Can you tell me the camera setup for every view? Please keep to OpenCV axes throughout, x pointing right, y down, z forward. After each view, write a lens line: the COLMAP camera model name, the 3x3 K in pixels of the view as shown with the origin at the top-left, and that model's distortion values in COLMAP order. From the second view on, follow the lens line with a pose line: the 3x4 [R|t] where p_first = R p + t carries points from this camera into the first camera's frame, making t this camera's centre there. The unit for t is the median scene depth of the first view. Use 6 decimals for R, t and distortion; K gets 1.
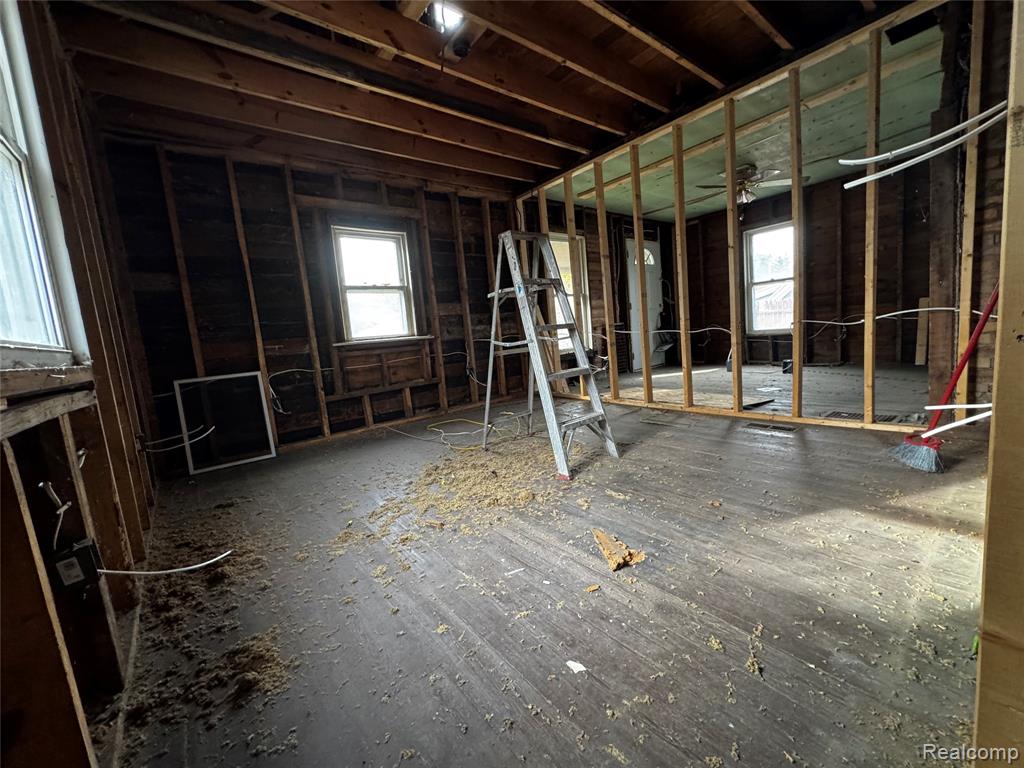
lens RADIAL K [[405.6, 0, 513.8], [0, 405.6, 379.3], [0, 0, 1]] dist [0.000485, -0.000116]
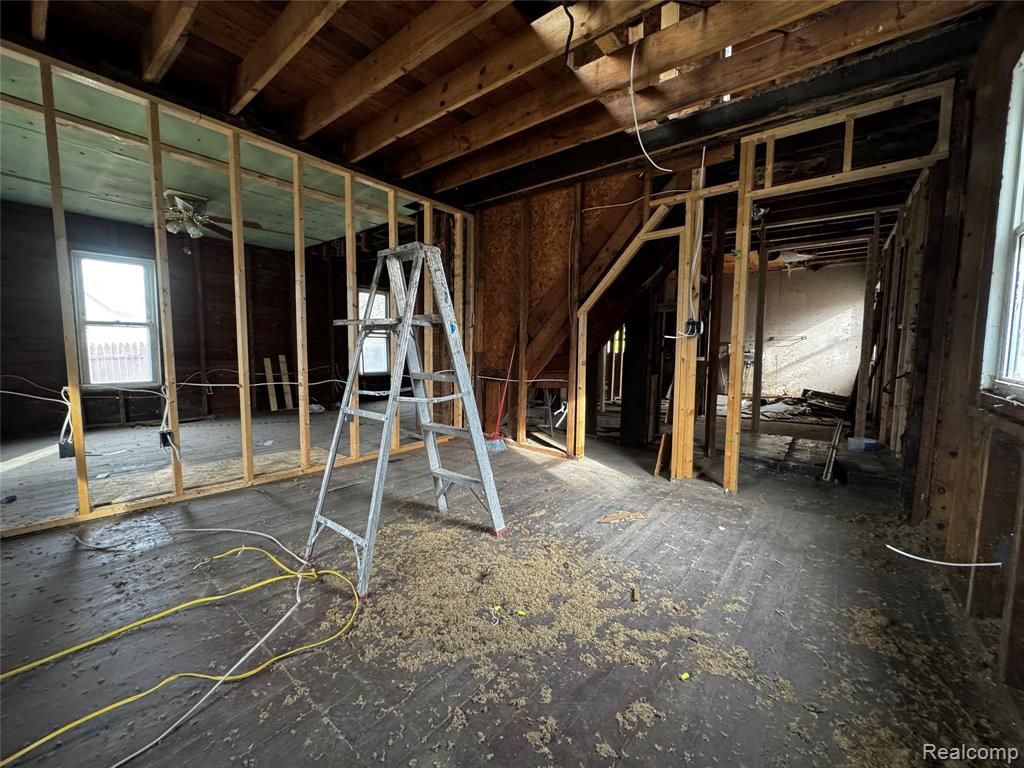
lens RADIAL K [[405.6, 0, 512.4], [0, 405.6, 381.8], [0, 0, 1]] dist [0.000485, -0.000116]
pose [[-0.202339, 0.004612, 0.979305, -0.775199], [0.123368, 0.992143, 0.020817, -0.121882], [-0.971514, 0.125027, -0.201318, 1.057646]]
